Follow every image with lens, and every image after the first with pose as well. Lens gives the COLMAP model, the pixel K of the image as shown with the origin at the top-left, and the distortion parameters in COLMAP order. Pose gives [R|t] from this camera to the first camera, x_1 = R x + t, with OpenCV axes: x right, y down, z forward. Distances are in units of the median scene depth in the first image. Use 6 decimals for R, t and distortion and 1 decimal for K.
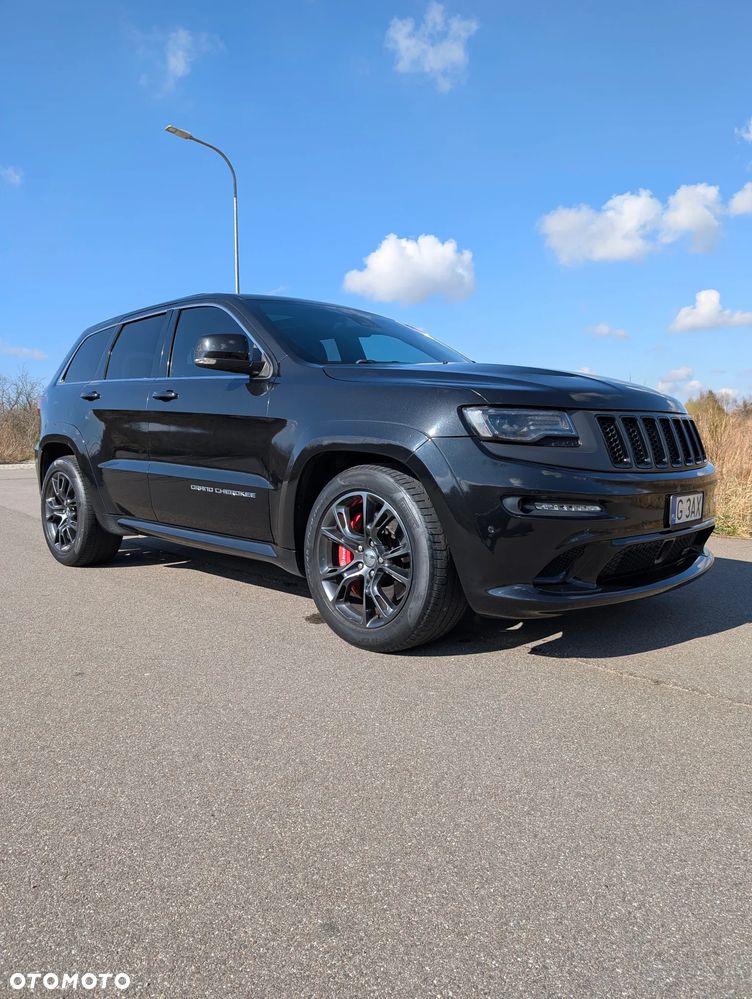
lens RADIAL K [[725.0, 0, 376.9], [0, 725.0, 505.0], [0, 0, 1]] dist [0.029949, -0.036881]
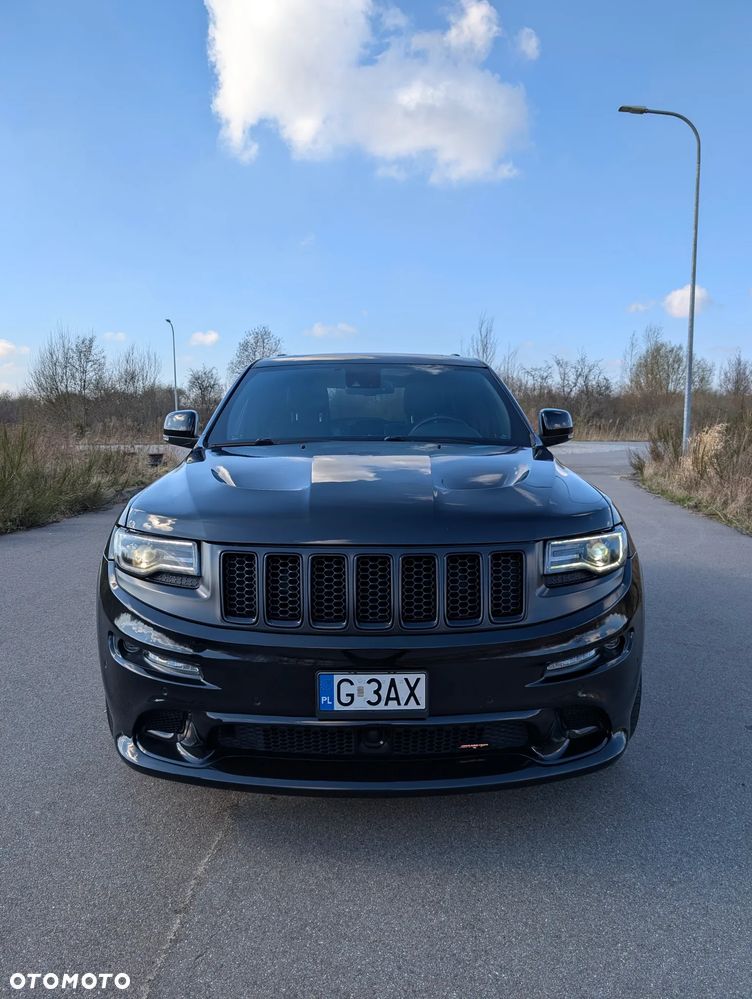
lens RADIAL K [[725.0, 0, 378.5], [0, 725.0, 502.6], [0, 0, 1]] dist [0.029949, -0.036881]
pose [[0.714877, 0.089005, -0.693562, 0.890827], [-0.065451, 0.996029, 0.060359, -0.216947], [0.696180, 0.002245, 0.717863, 0.501022]]
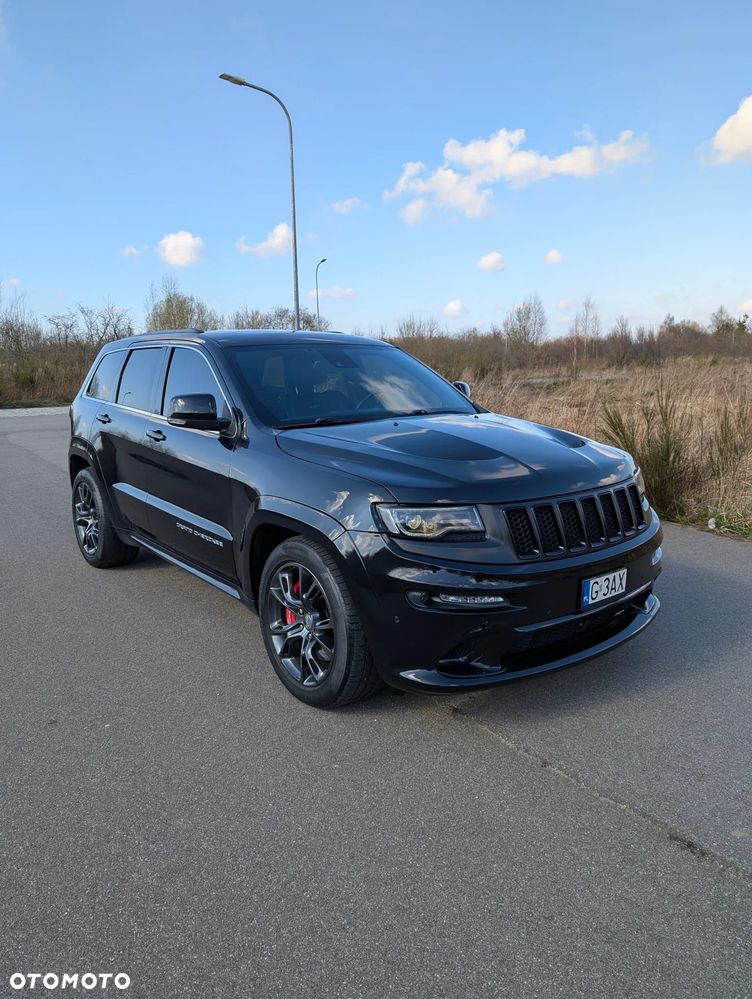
lens RADIAL K [[725.0, 0, 376.2], [0, 725.0, 504.2], [0, 0, 1]] dist [0.029949, -0.036881]
pose [[0.993124, 0.017898, -0.115691, 0.216628], [-0.005410, 0.994205, 0.107366, -0.222735], [0.116942, -0.106002, 0.987465, -0.058255]]
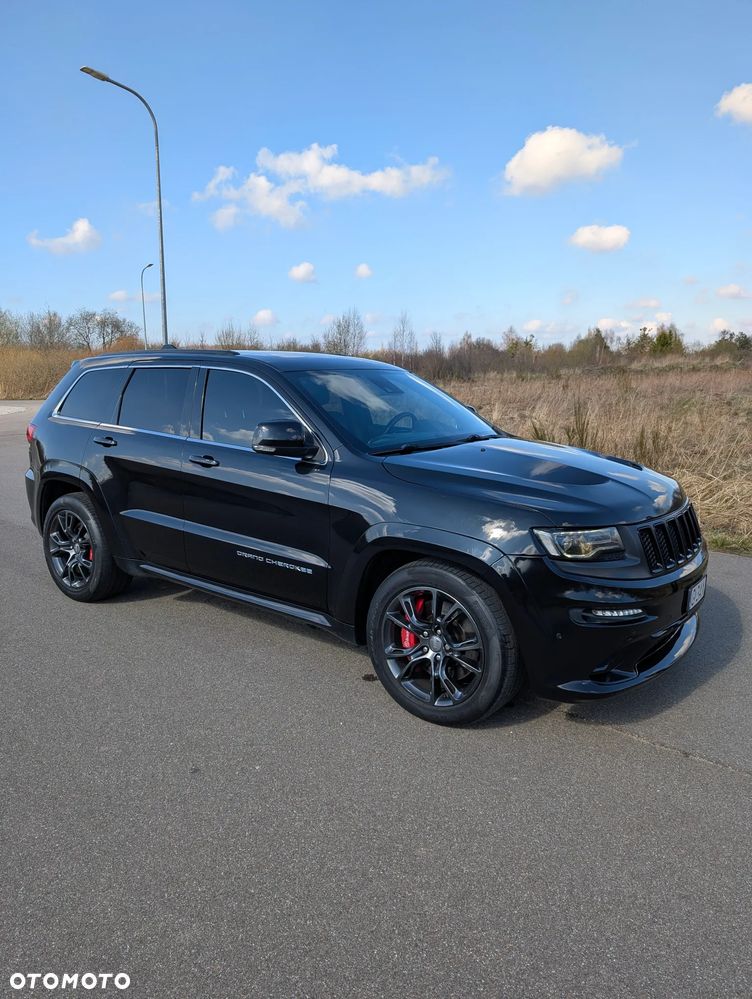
lens RADIAL K [[725.0, 0, 373.8], [0, 725.0, 505.3], [0, 0, 1]] dist [0.029949, -0.036881]
pose [[0.990268, -0.010822, 0.138752, -0.260353], [-0.002522, 0.995413, 0.095638, -0.250168], [-0.139150, -0.095057, 0.985698, -0.086363]]
